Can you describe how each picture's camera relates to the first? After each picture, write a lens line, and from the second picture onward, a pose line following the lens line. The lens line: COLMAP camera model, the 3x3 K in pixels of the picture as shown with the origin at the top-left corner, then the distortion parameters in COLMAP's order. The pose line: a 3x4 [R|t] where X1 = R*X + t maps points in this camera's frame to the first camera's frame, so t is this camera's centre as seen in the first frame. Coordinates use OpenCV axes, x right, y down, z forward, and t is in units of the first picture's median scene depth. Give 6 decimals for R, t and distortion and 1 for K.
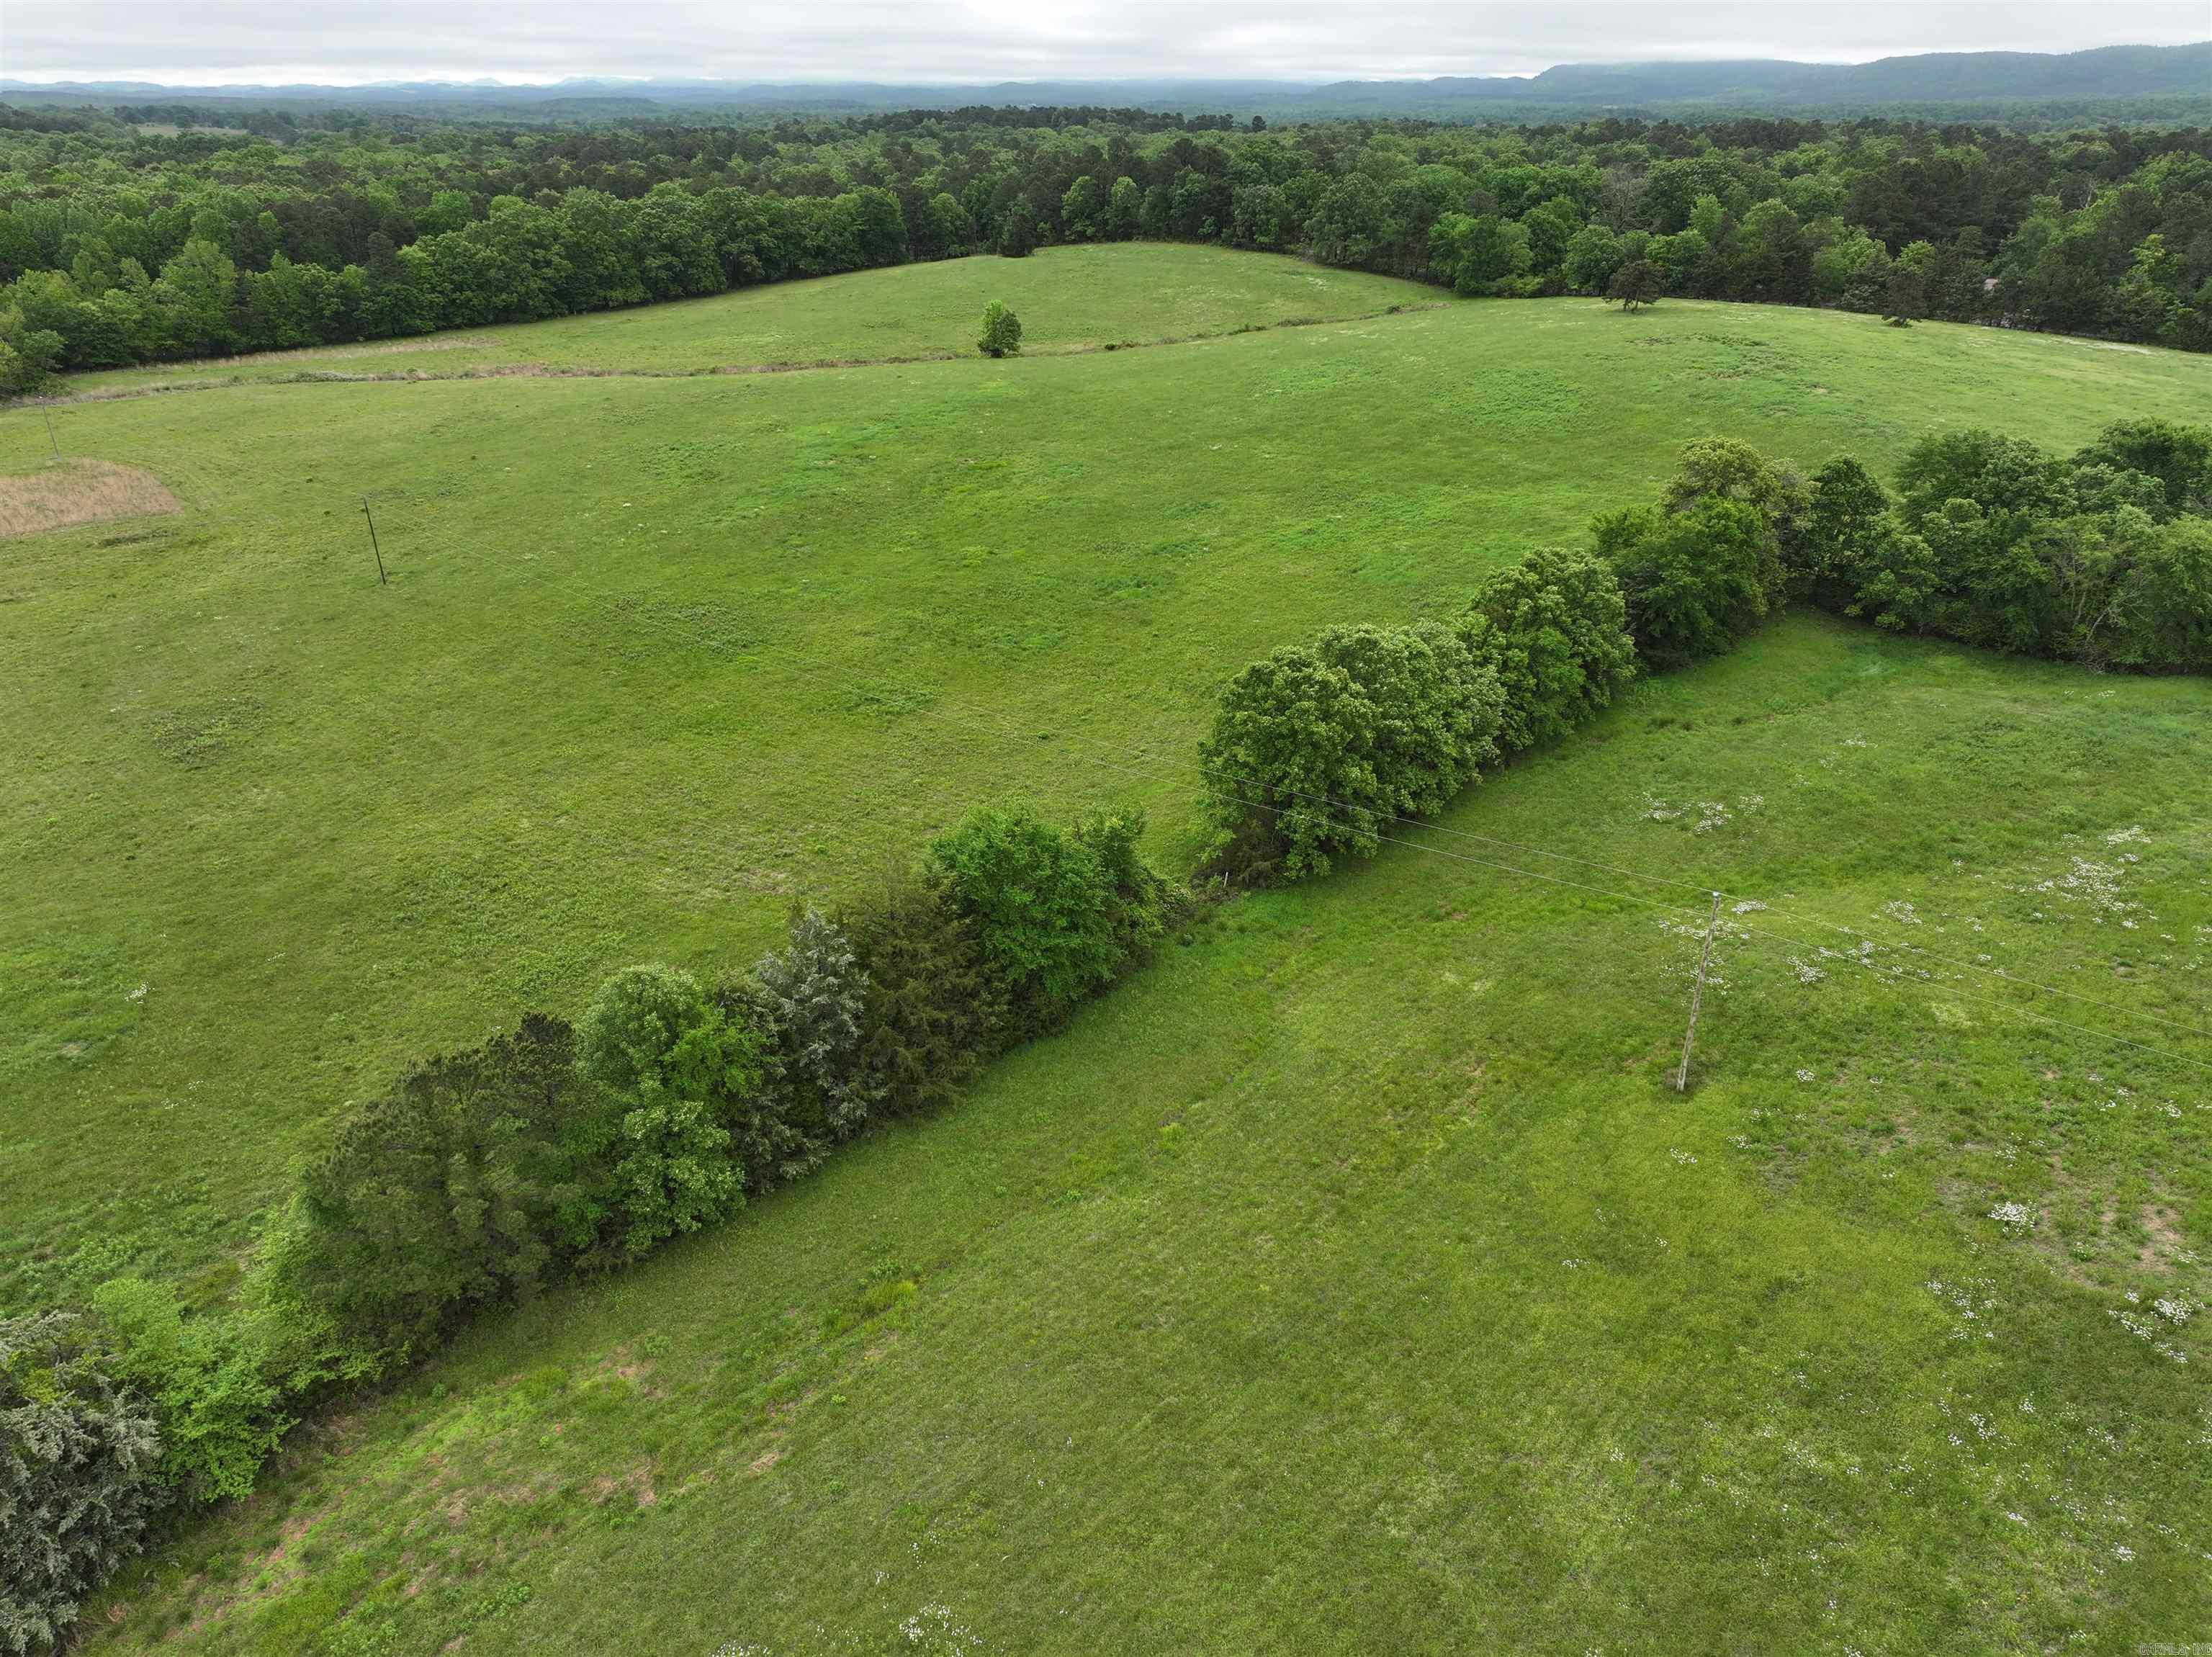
lens RADIAL K [[1544.3, 0, 1115.8], [0, 1544.3, 822.4], [0, 0, 1]] dist [-0.001858, 0.018568]
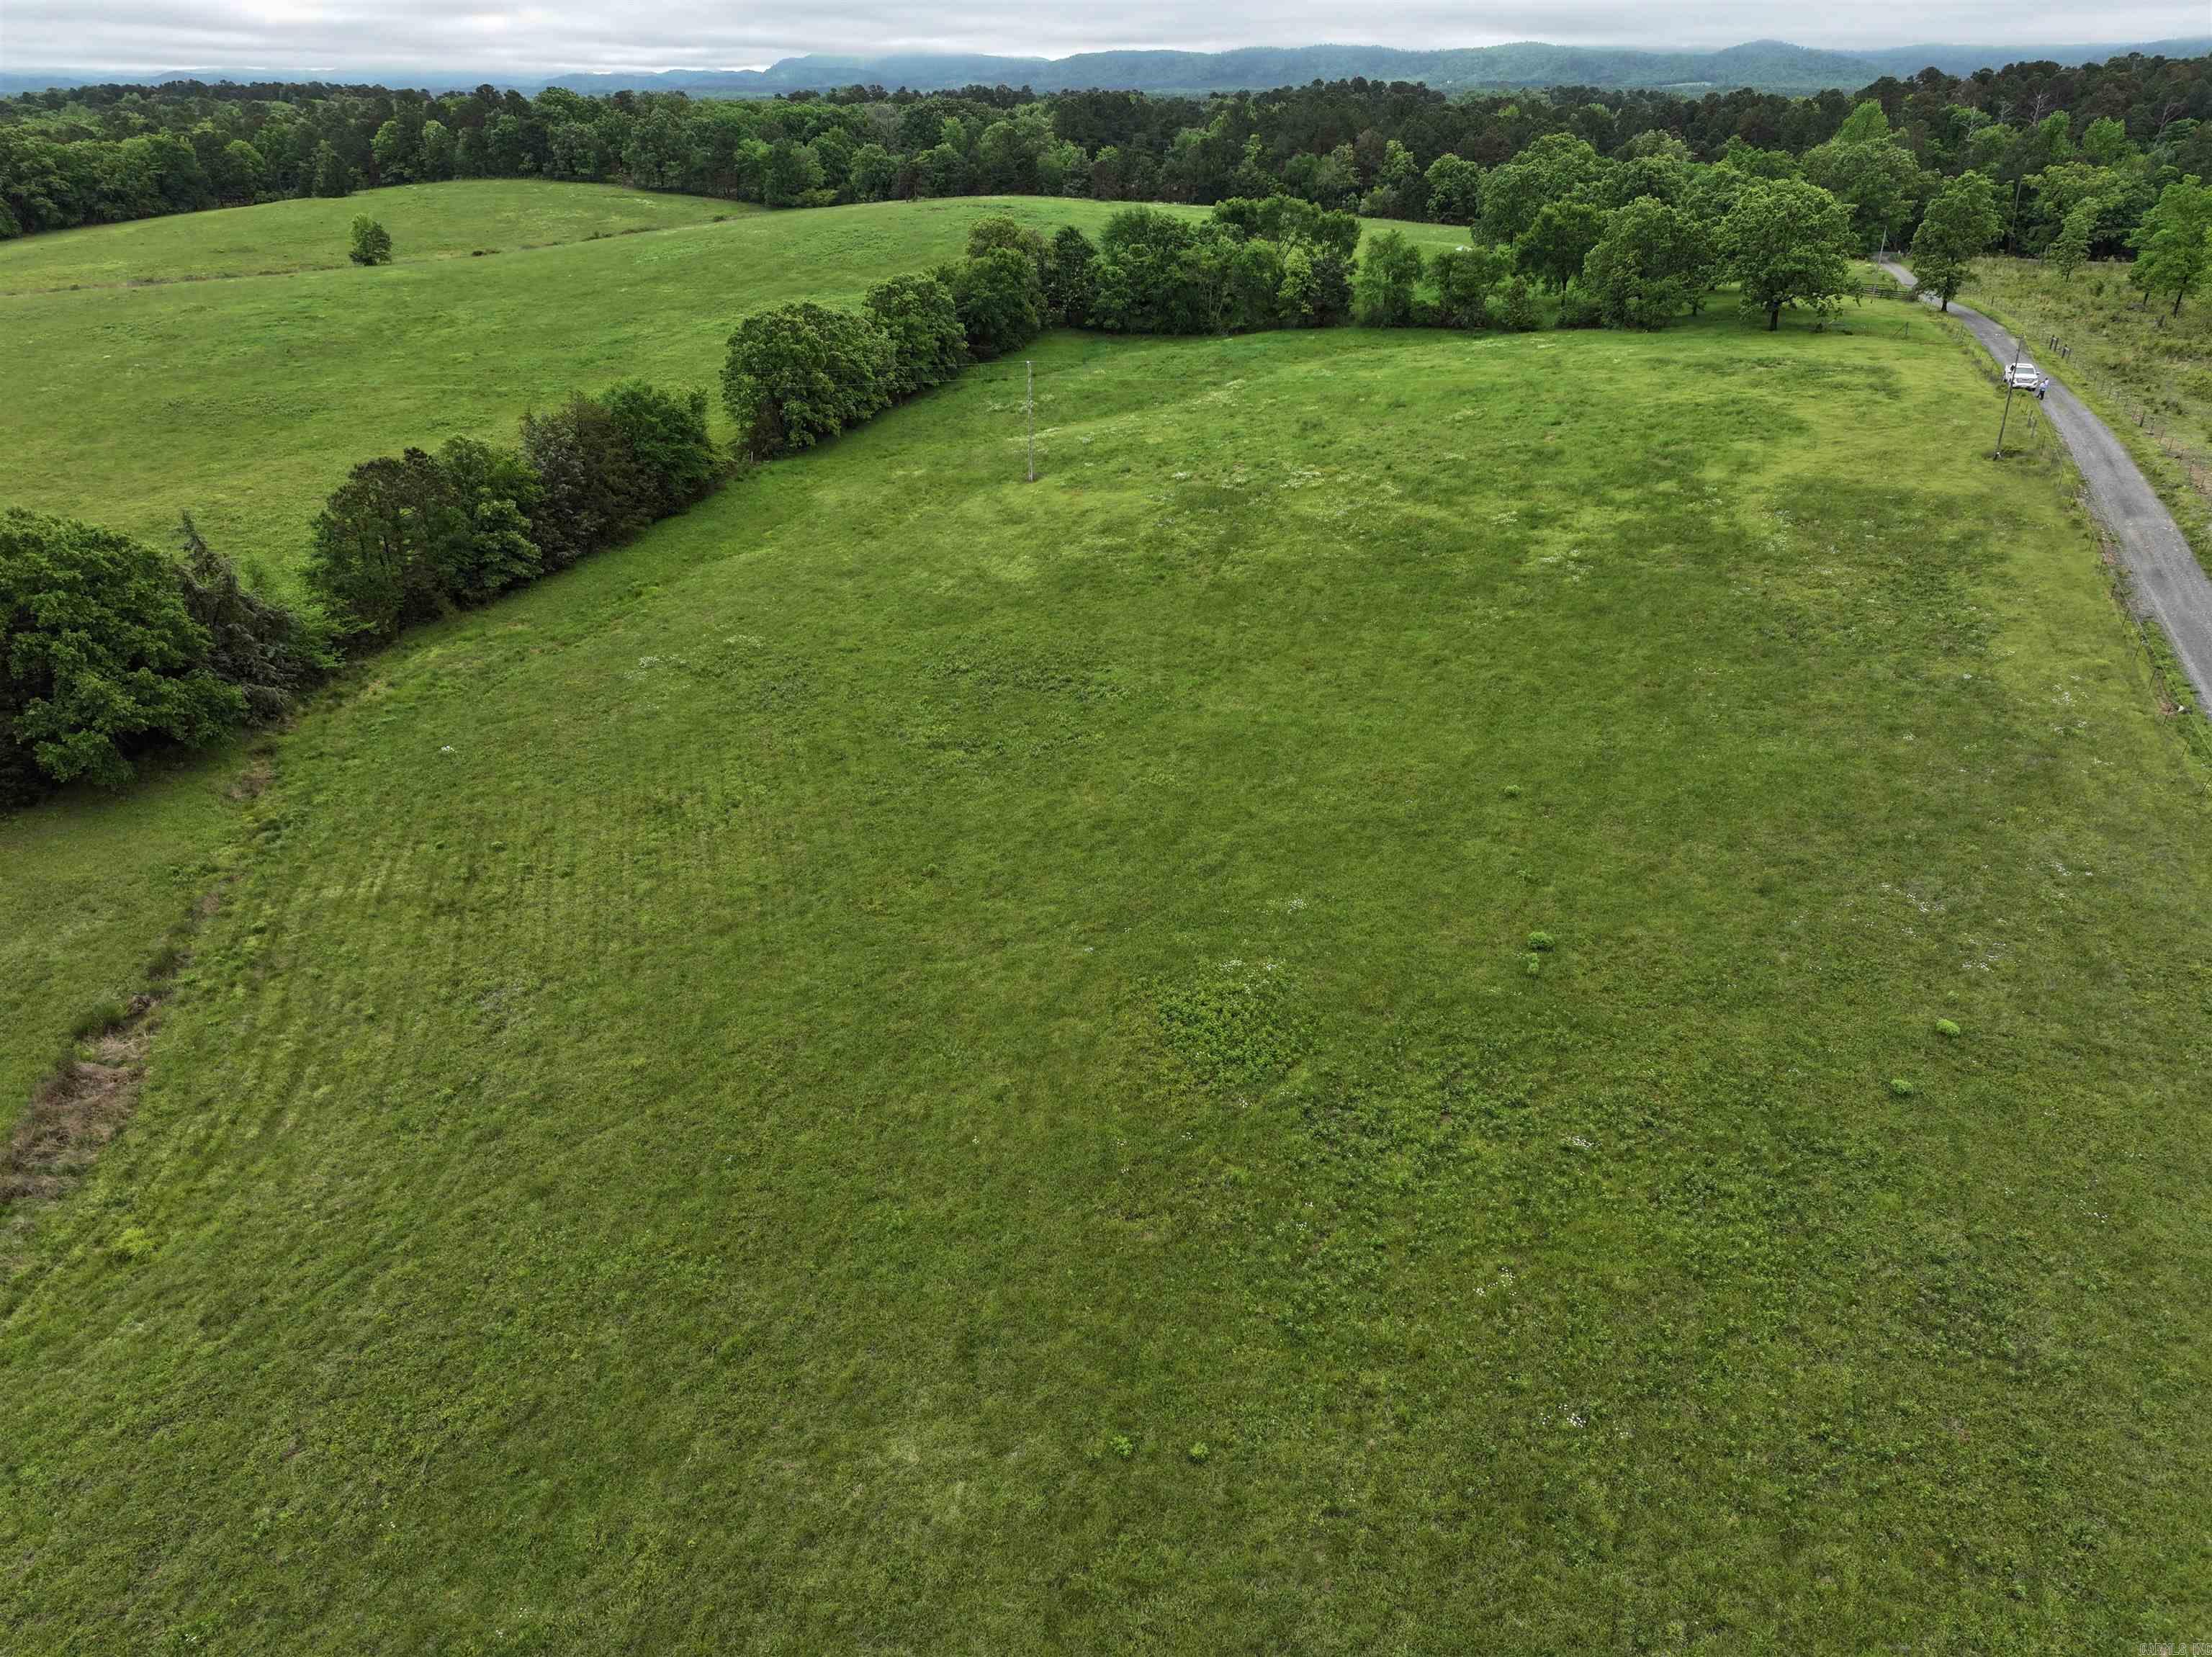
lens RADIAL K [[1544.3, 0, 1107.4], [0, 1544.3, 829.6], [0, 0, 1]] dist [-0.001858, 0.018568]
pose [[0.906474, -0.184382, 0.379880, -0.083681], [0.182006, 0.982378, 0.042513, 0.126879], [-0.381024, 0.030604, 0.924058, -0.185808]]
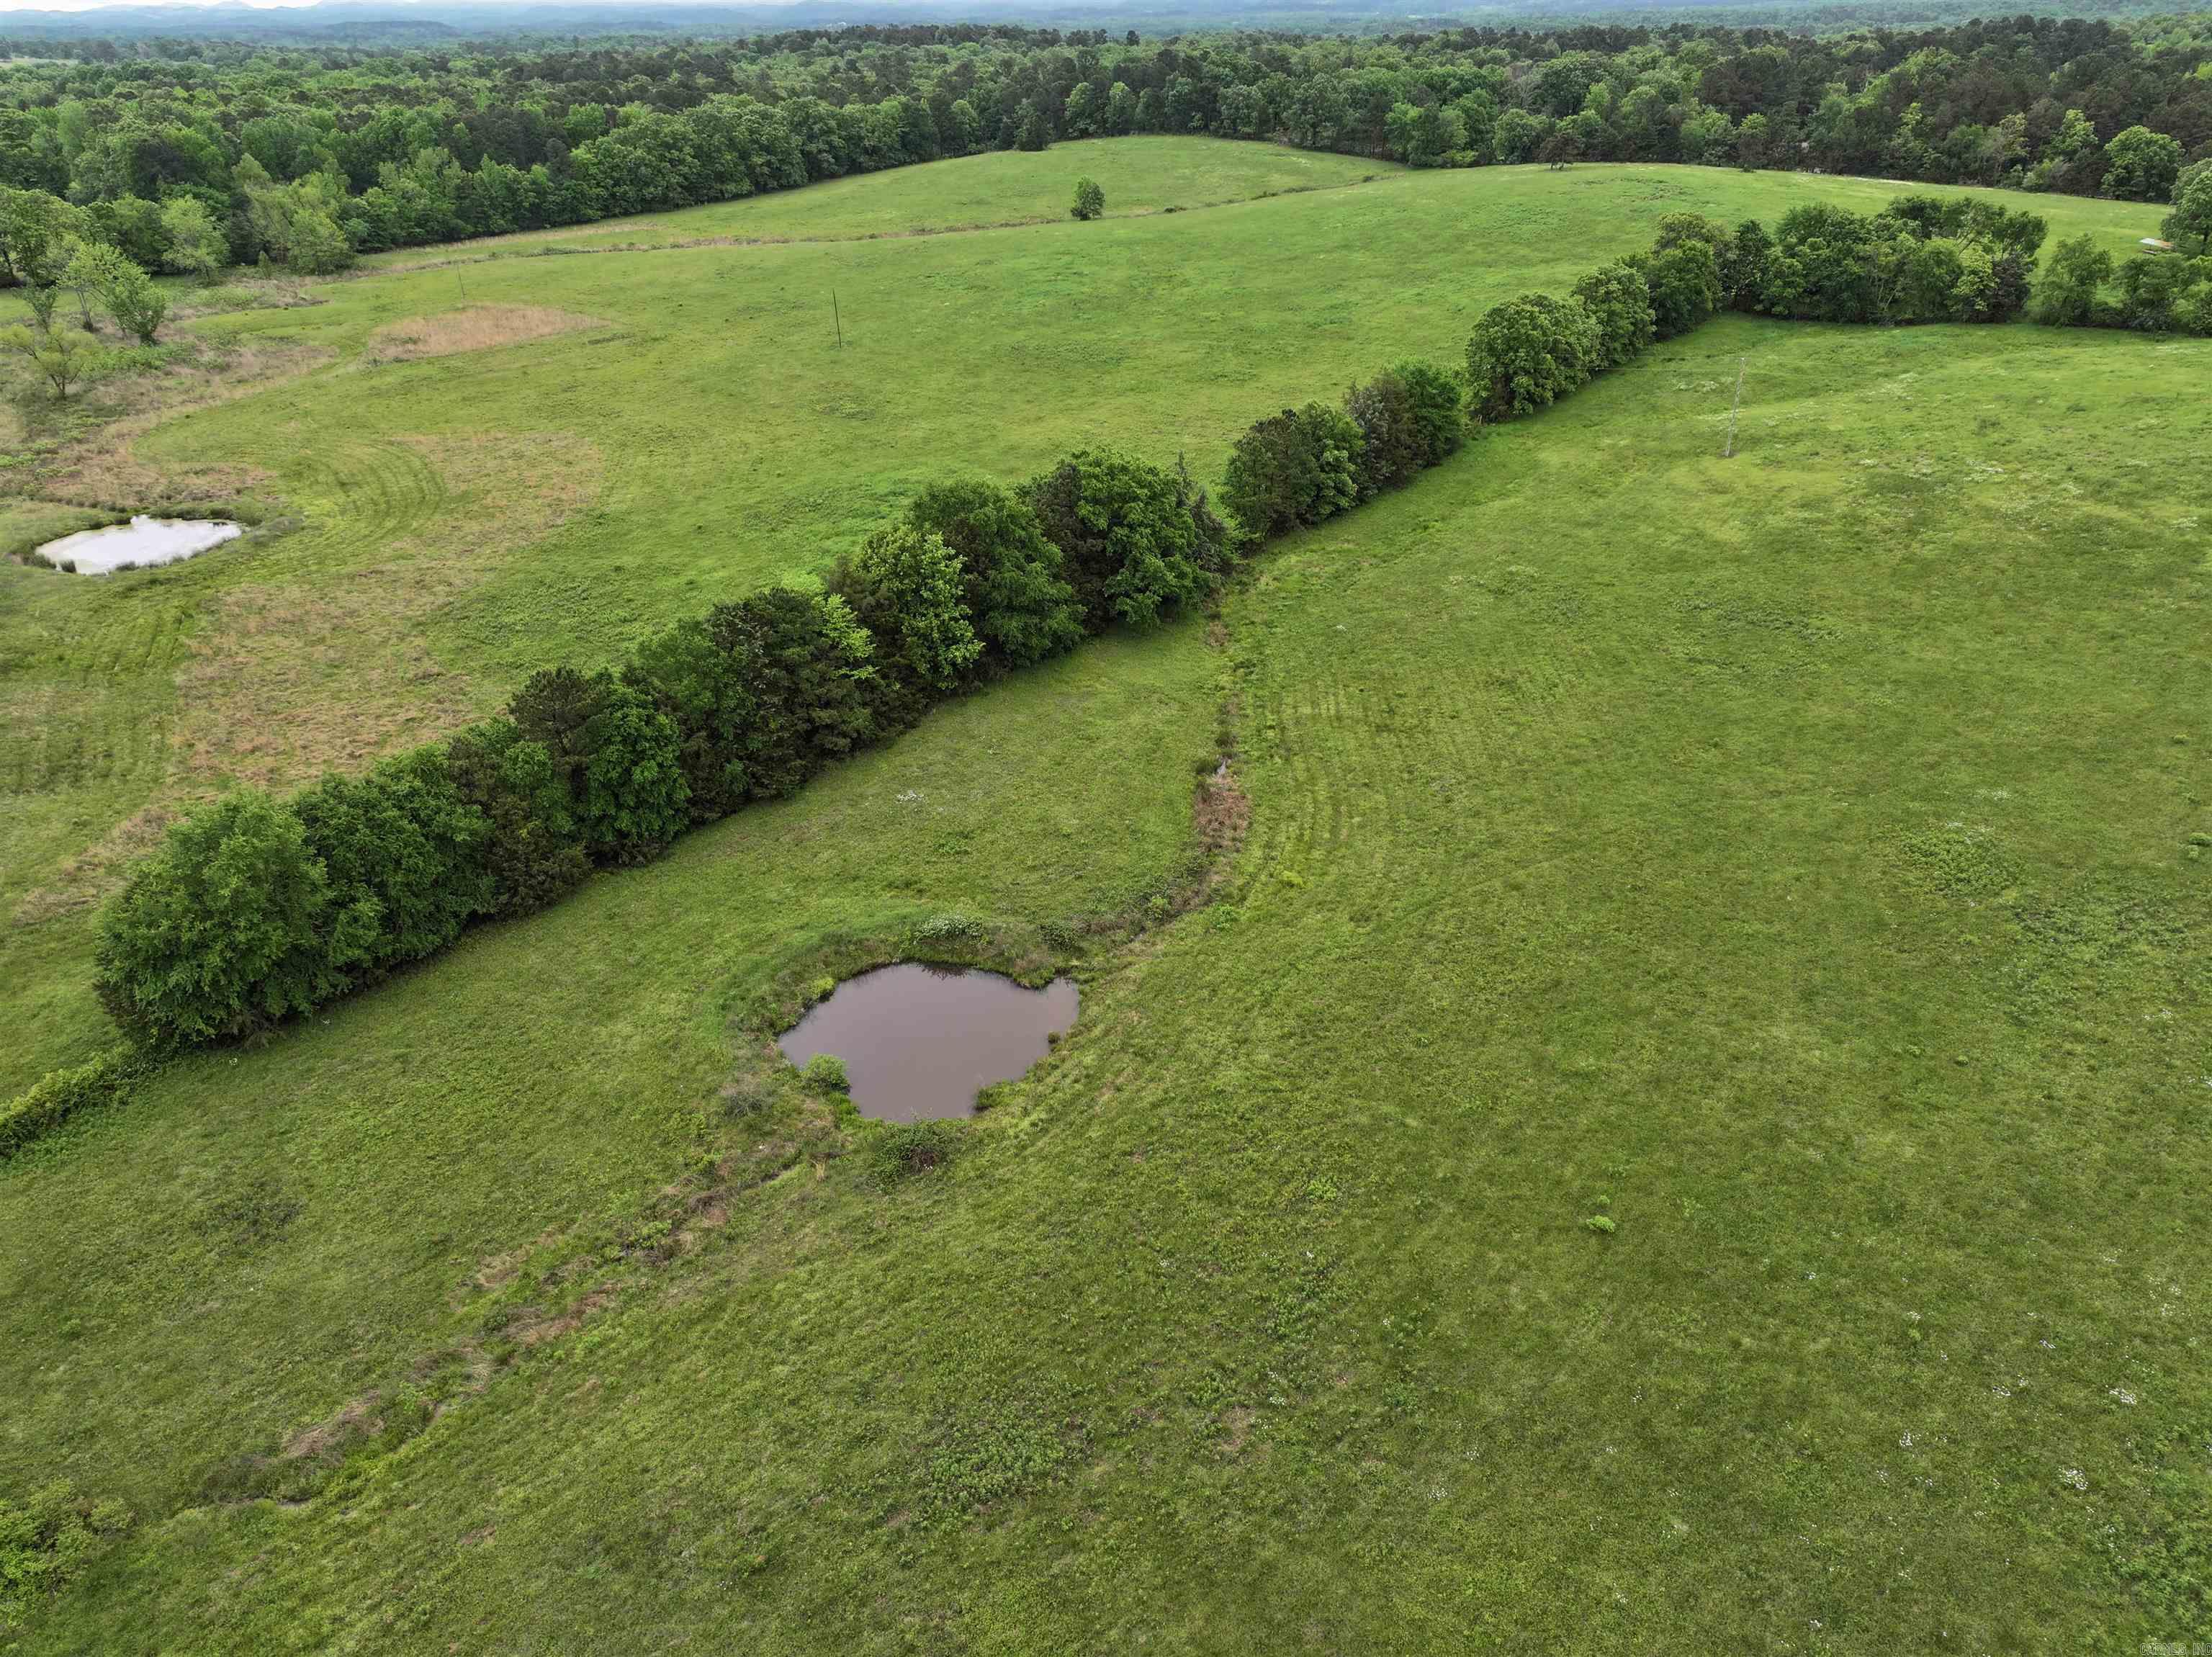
lens RADIAL K [[1544.3, 0, 1113.3], [0, 1544.3, 822.2], [0, 0, 1]] dist [-0.001858, 0.018568]
pose [[0.993138, -0.066265, 0.096366, -0.190443], [0.061971, 0.996976, 0.046890, 0.131492], [-0.099182, -0.040597, 0.994241, -0.289999]]
